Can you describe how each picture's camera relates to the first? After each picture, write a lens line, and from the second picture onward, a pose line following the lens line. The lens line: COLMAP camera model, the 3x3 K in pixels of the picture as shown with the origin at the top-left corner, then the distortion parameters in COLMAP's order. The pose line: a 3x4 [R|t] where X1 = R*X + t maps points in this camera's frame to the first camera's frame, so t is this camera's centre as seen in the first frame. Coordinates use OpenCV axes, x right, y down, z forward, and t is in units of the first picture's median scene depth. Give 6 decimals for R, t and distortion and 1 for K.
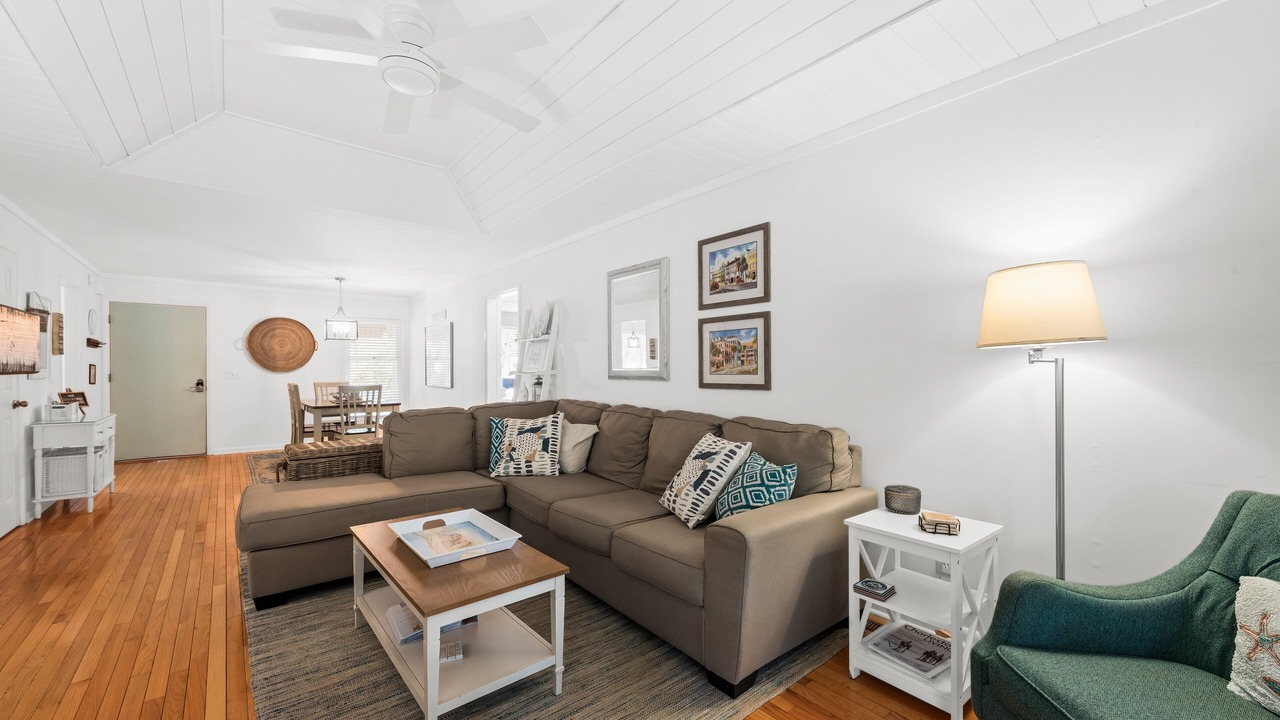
lens RADIAL K [[504.0, 0, 640.8], [0, 504.0, 366.7], [0, 0, 1]] dist [0.010018, -0.000023]
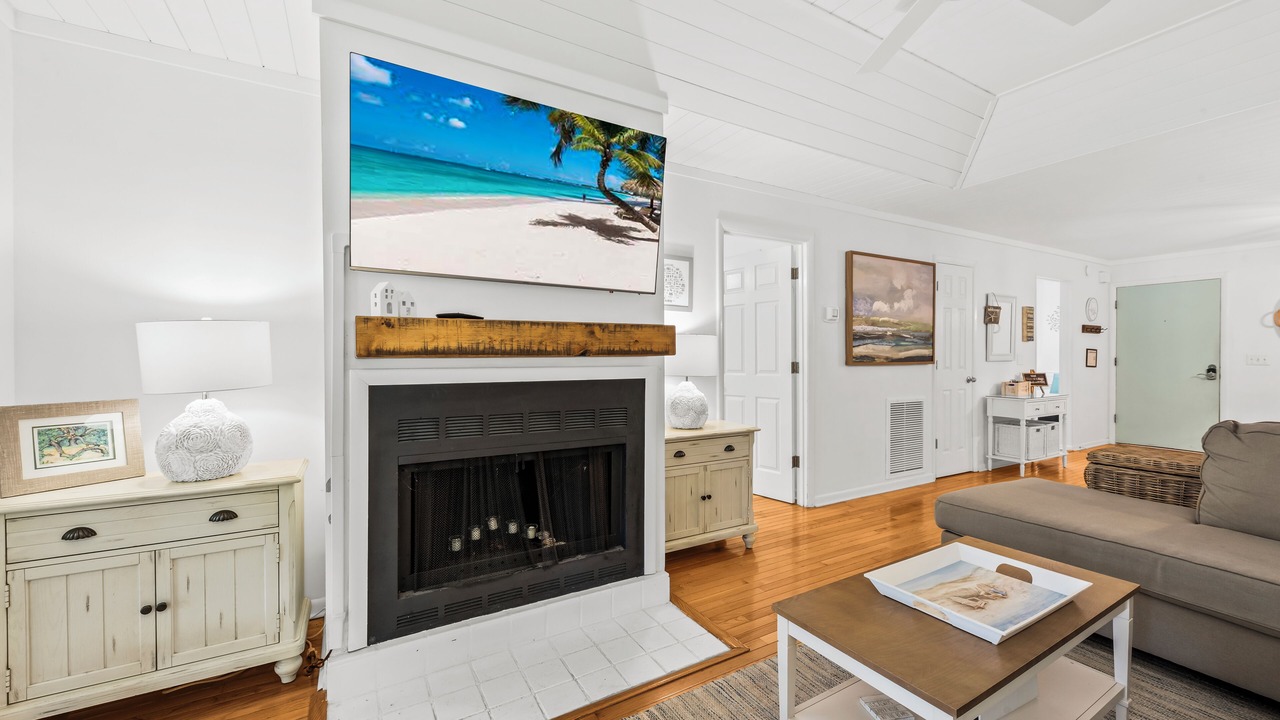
lens RADIAL K [[507.2, 0, 640.0], [0, 507.2, 360.0], [0, 0, 1]] dist [0.010007, 0.000169]
pose [[-0.157896, 0.009536, -0.987410, 0.259142], [0.007489, 0.999936, 0.008460, 0.005262], [0.987427, -0.006059, -0.157957, 0.422805]]
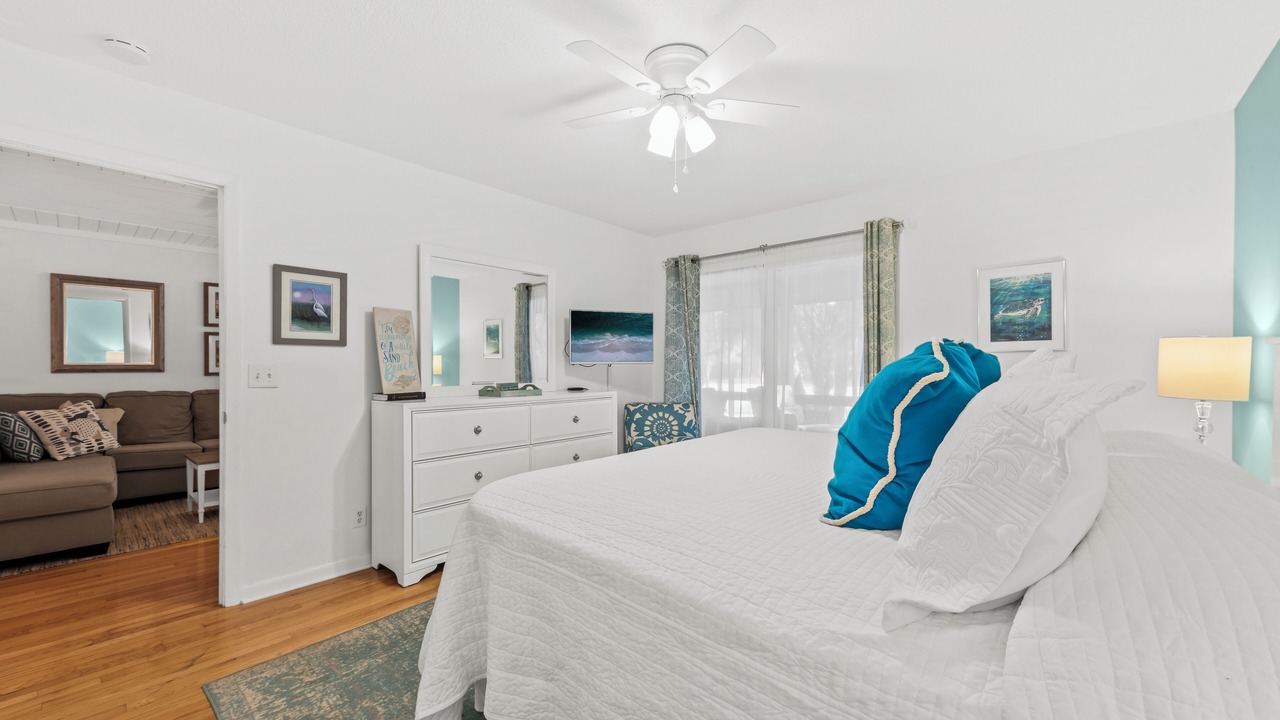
lens RADIAL K [[498.3, 0, 640.3], [0, 498.3, 361.3], [0, 0, 1]] dist [0.002689, -0.000381]
pose [[-0.168201, 0.008252, 0.985718, -1.685199], [-0.005056, 0.999945, -0.009233, 0.004575], [-0.985740, -0.006537, -0.168150, -0.076483]]
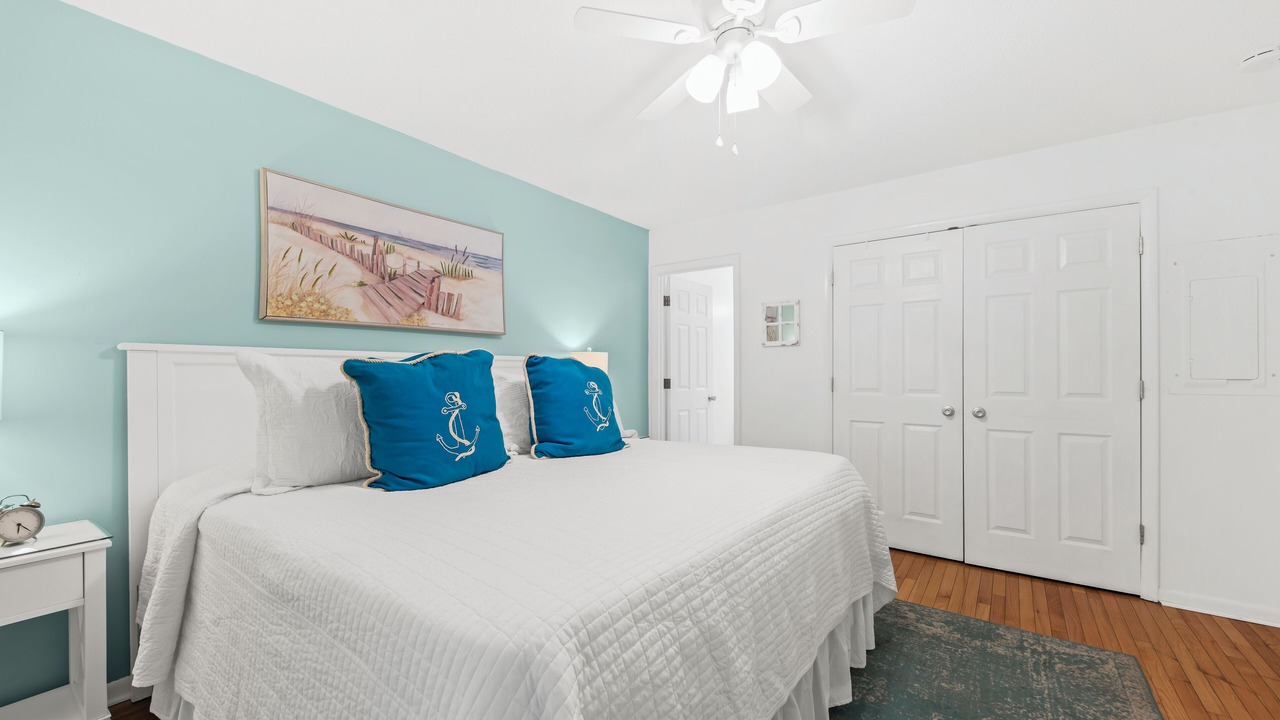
lens RADIAL K [[504.0, 0, 640.8], [0, 504.0, 366.7], [0, 0, 1]] dist [0.010018, -0.000023]
pose [[0.250337, -0.008425, -0.968122, -0.586409], [0.005462, 0.999959, -0.007290, 0.001234], [0.968143, -0.003463, 0.250373, -0.449376]]
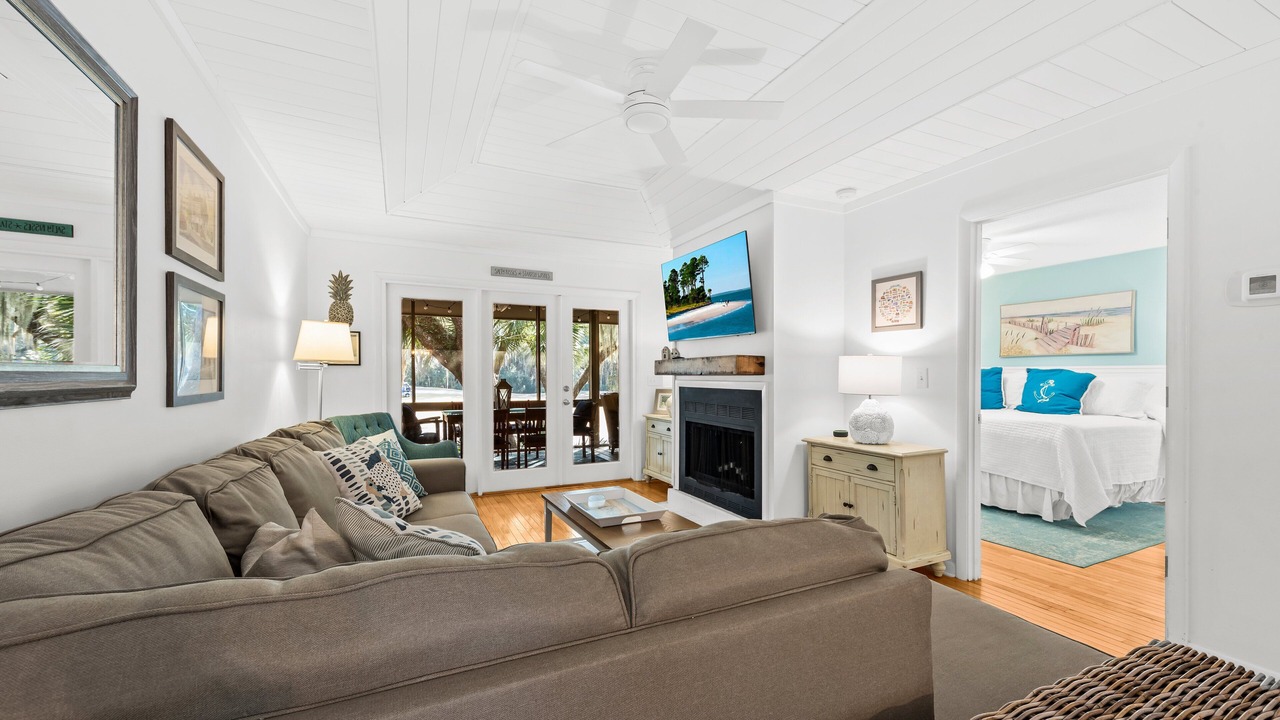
lens RADIAL K [[505.0, 0, 640.1], [0, 505.0, 377.9], [0, 0, 1]] dist [0.009869, -0.000016]
pose [[-0.971160, -0.001906, 0.238419, -0.478918], [-0.001701, 0.999998, 0.001065, 0.011280], [-0.238421, 0.000629, -0.971162, 1.423607]]
